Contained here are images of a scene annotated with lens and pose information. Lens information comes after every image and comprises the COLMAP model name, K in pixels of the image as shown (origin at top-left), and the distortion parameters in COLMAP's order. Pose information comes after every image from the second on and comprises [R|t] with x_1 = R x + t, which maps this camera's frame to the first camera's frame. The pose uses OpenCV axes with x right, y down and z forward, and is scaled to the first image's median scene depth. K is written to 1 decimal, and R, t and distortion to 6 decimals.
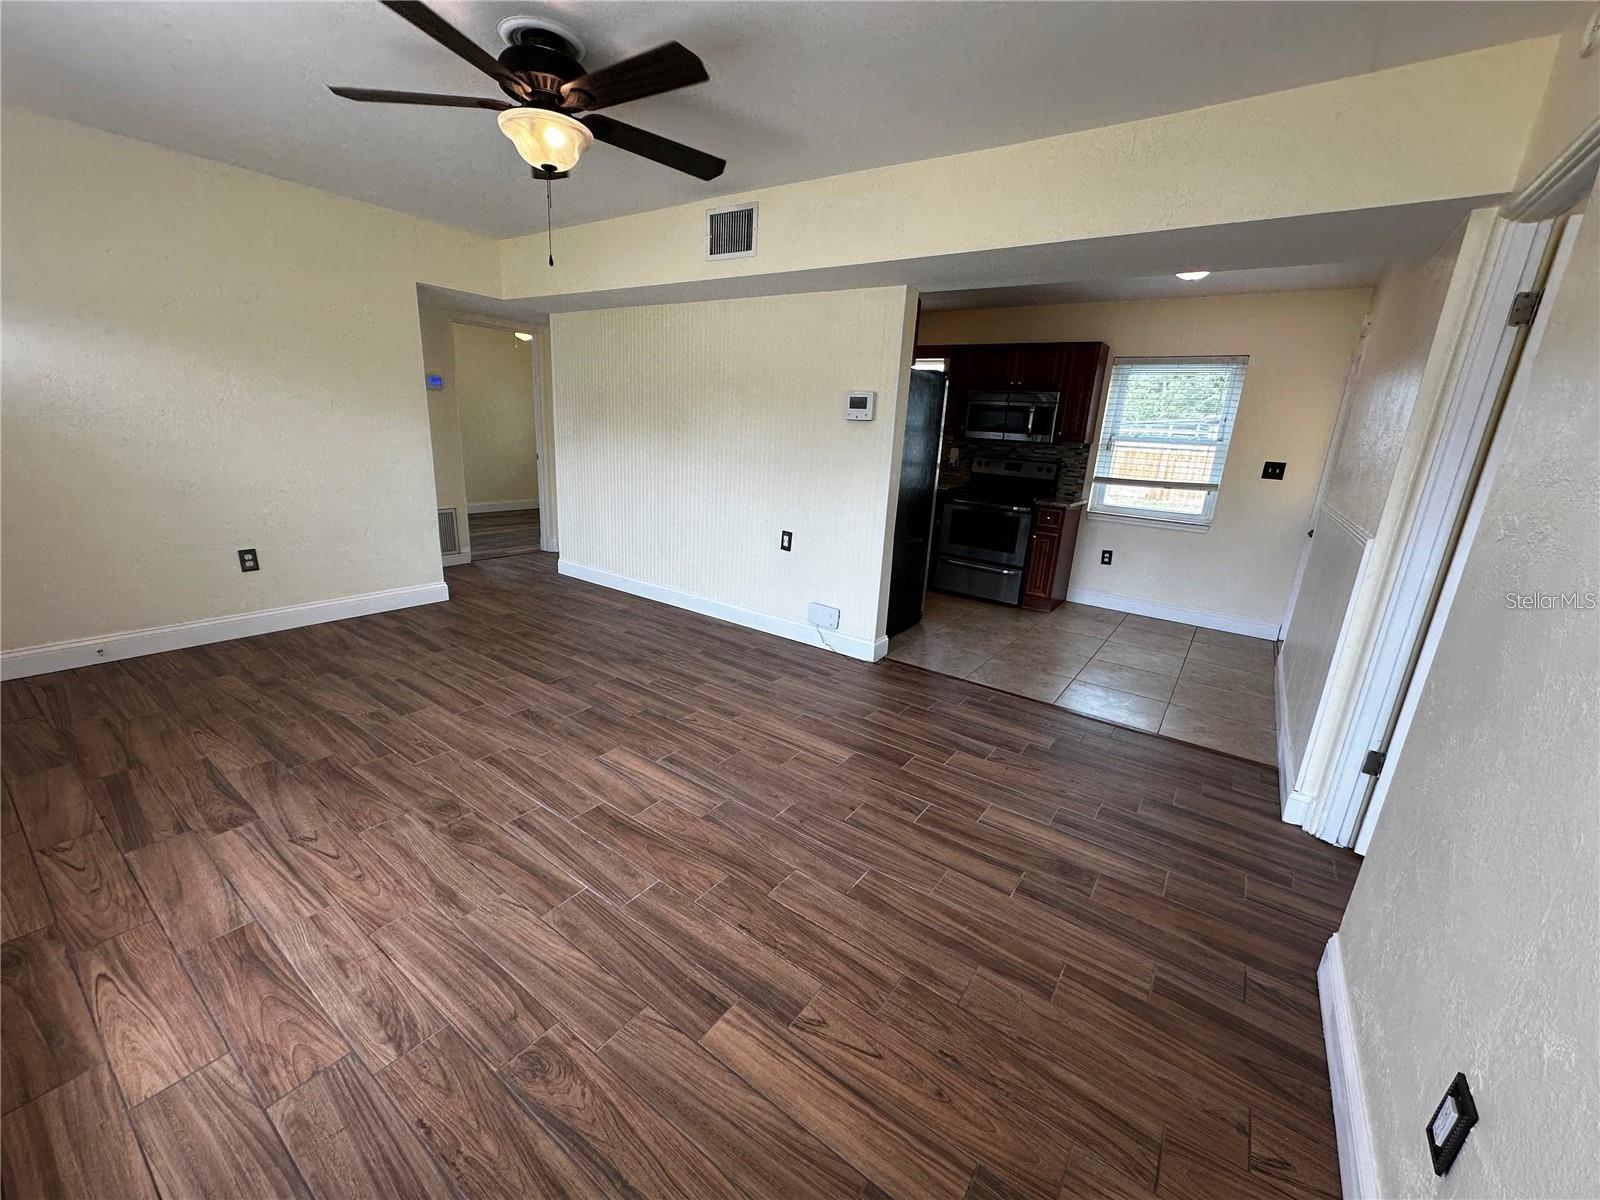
lens RADIAL K [[637.4, 0, 796.3], [0, 637.4, 597.9], [0, 0, 1]] dist [-0.001893, 0.000893]
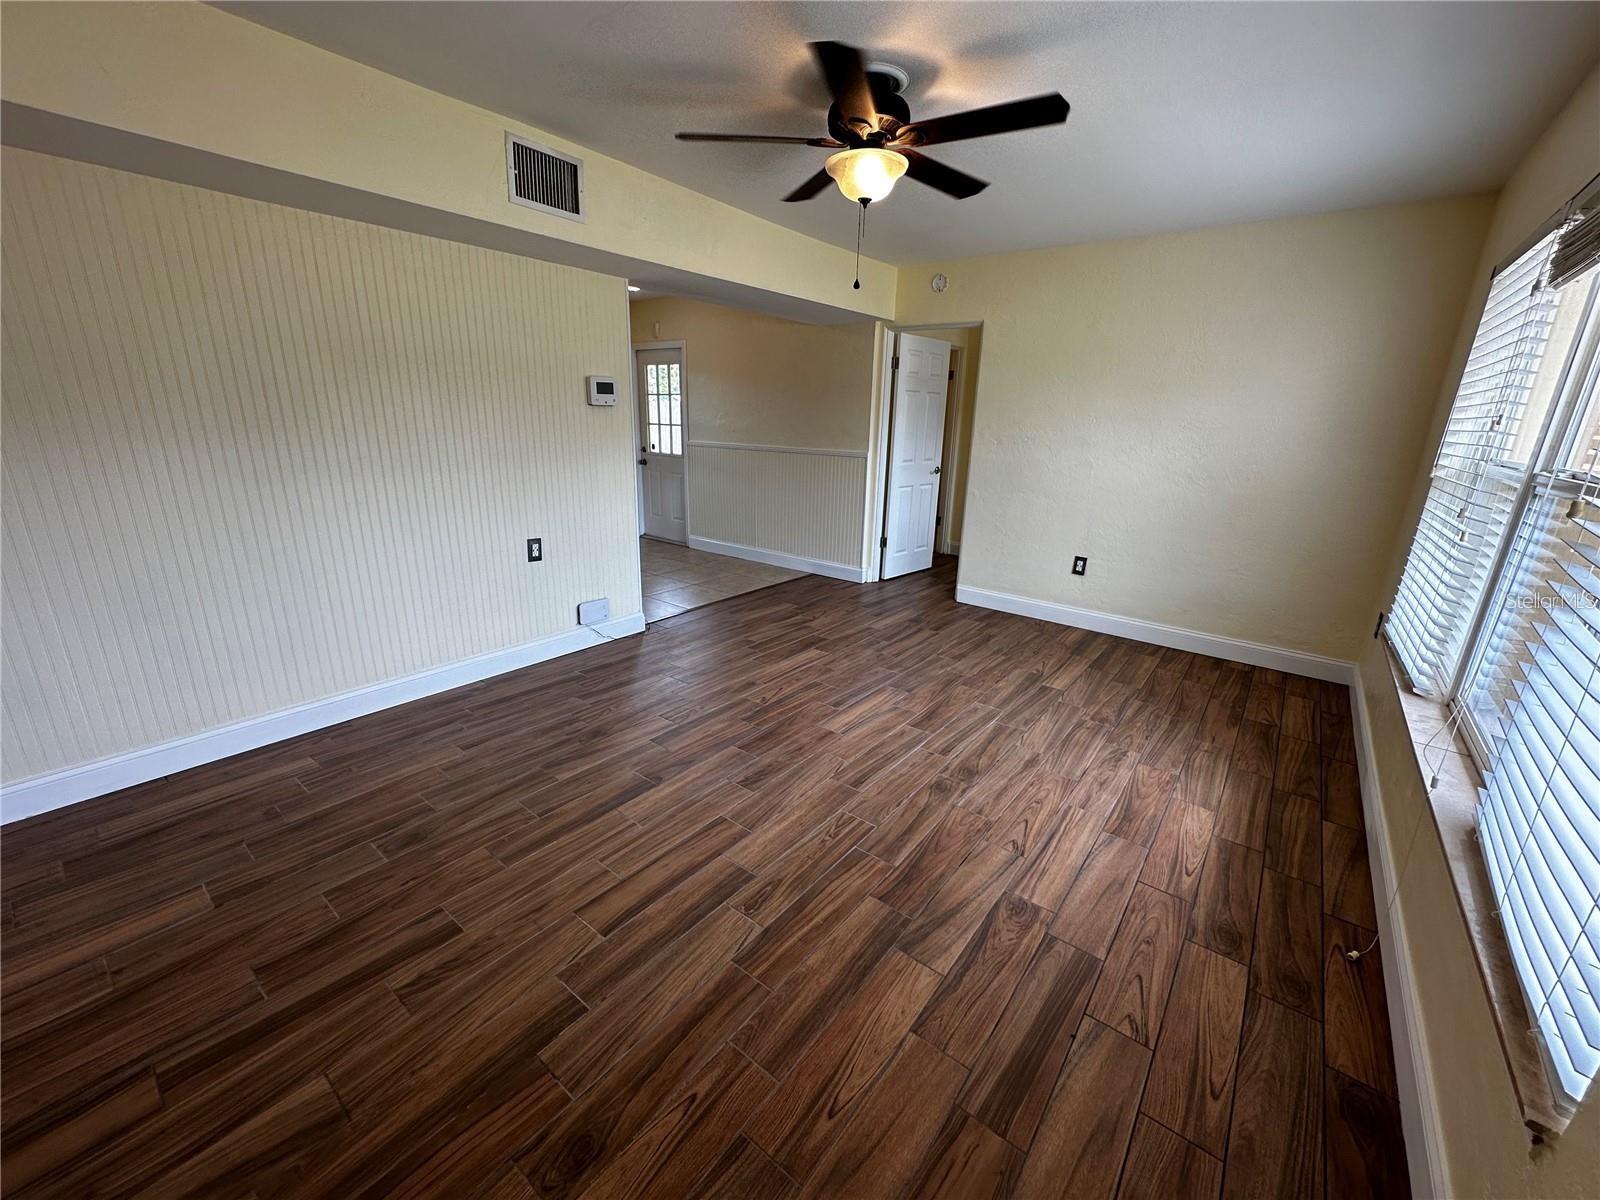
lens RADIAL K [[637.4, 0, 803.5], [0, 637.4, 600.9], [0, 0, 1]] dist [-0.001893, 0.000893]
pose [[0.044828, -0.336412, 0.940647, -1.461320], [0.237870, 0.918106, 0.317015, -0.374999], [-0.970262, 0.209541, 0.121179, 0.998535]]
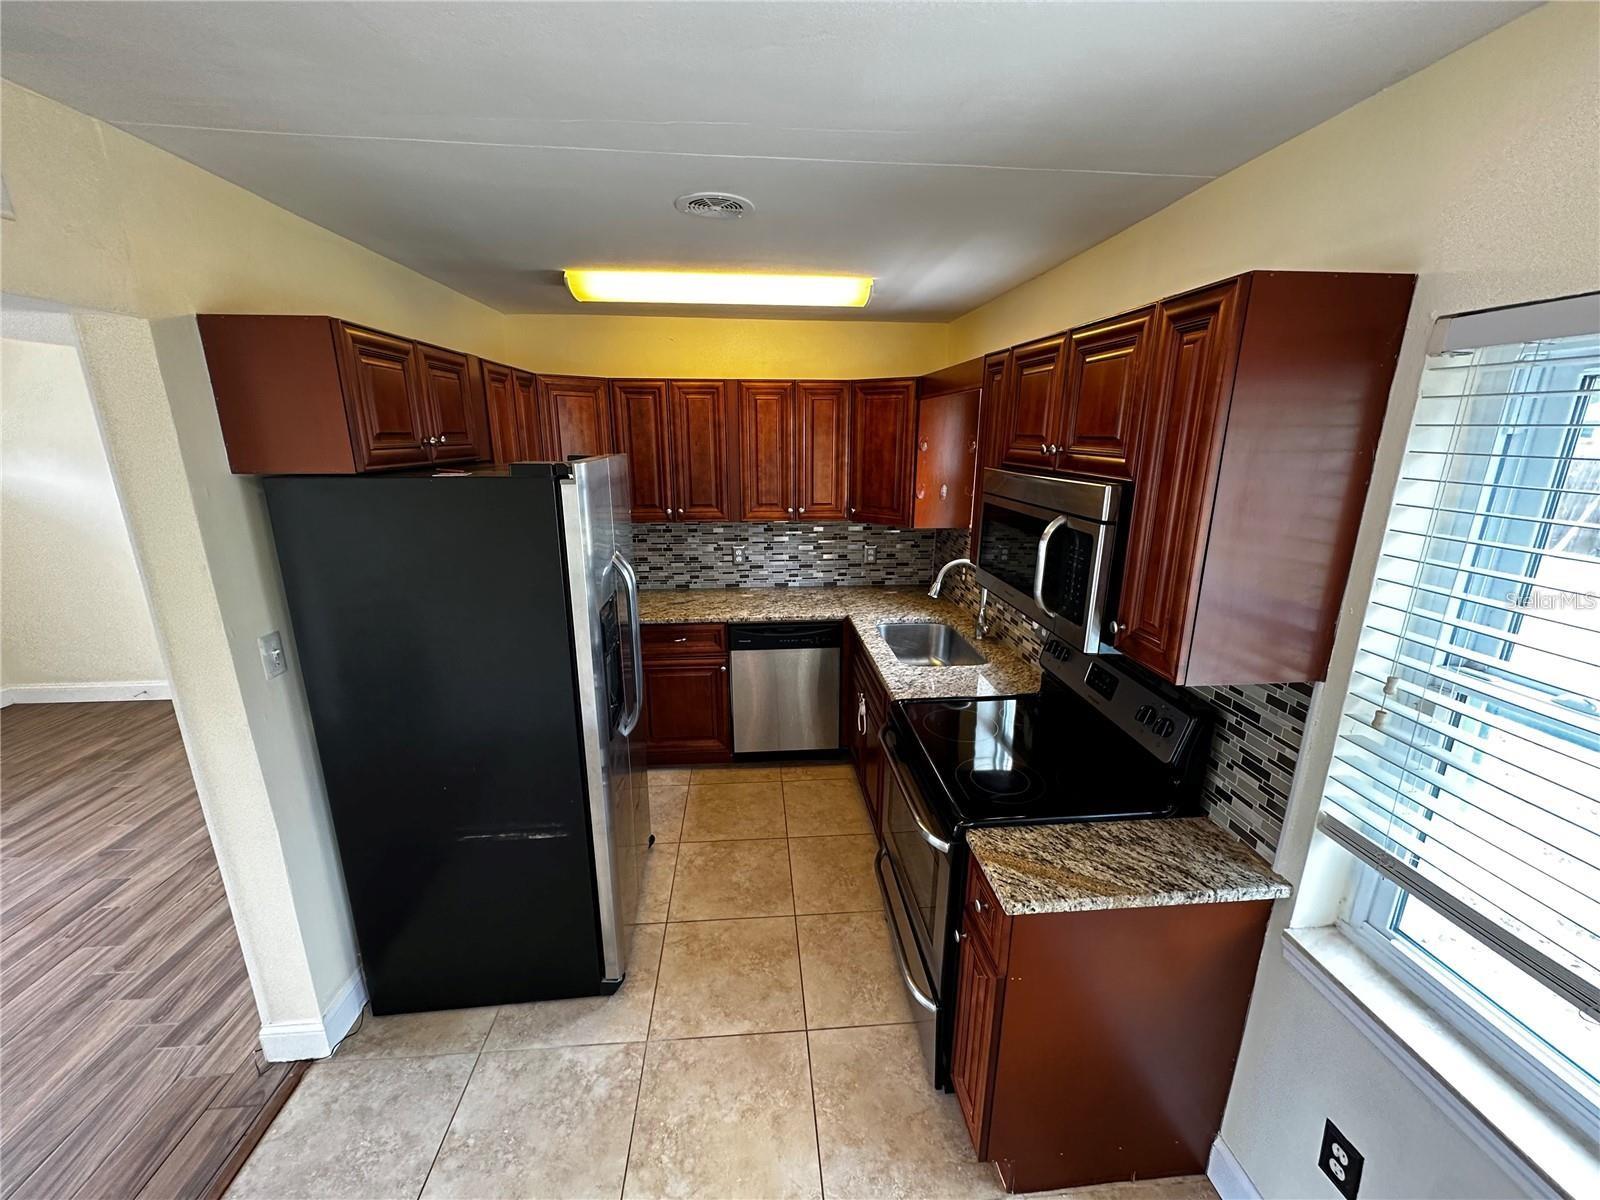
lens RADIAL K [[637.4, 0, 802.2], [0, 637.4, 601.0], [0, 0, 1]] dist [-0.001893, 0.000893]
pose [[0.642336, 0.144065, -0.752762, 1.195730], [-0.166843, 0.984904, 0.046125, -0.581915], [0.748043, 0.095966, 0.656675, 1.590941]]
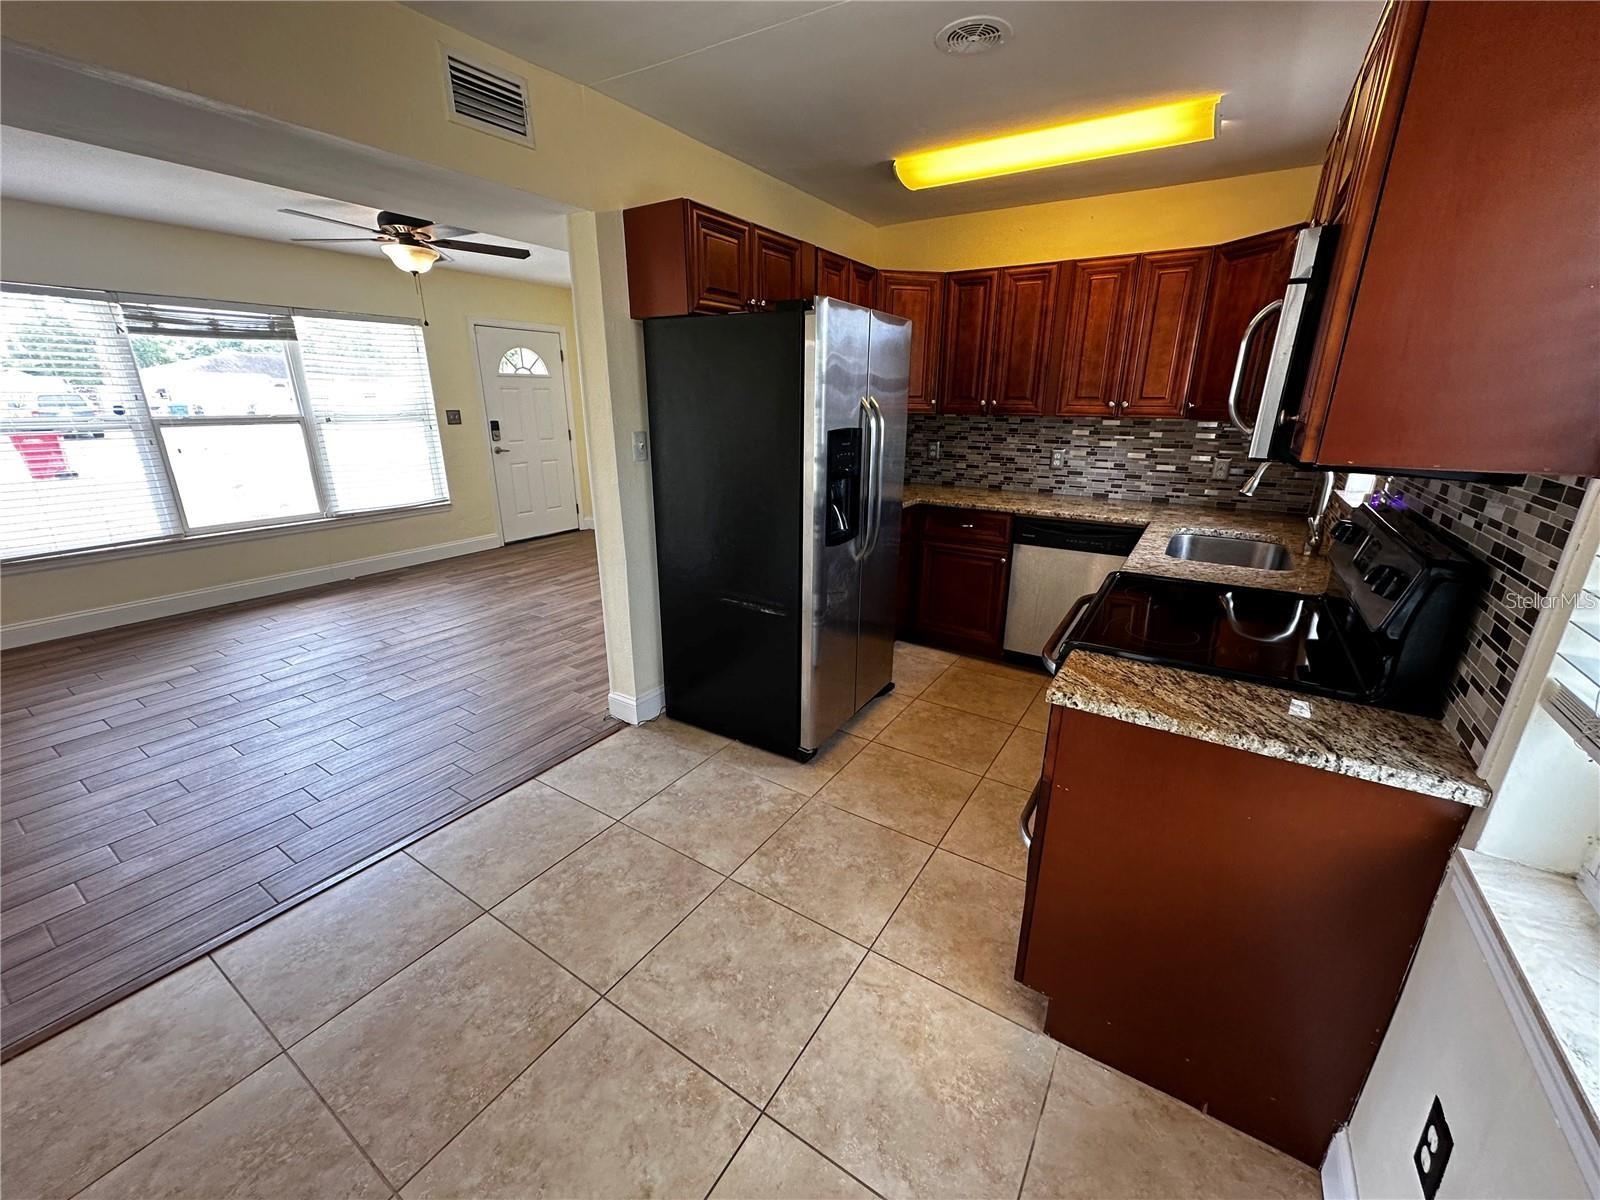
lens RADIAL K [[637.4, 0, 802.4], [0, 637.4, 600.3], [0, 0, 1]] dist [-0.001893, 0.000893]
pose [[0.046607, 0.251679, -0.966688, 1.428740], [-0.264111, 0.936406, 0.231062, -0.459645], [0.963365, 0.244544, 0.110115, 1.851668]]
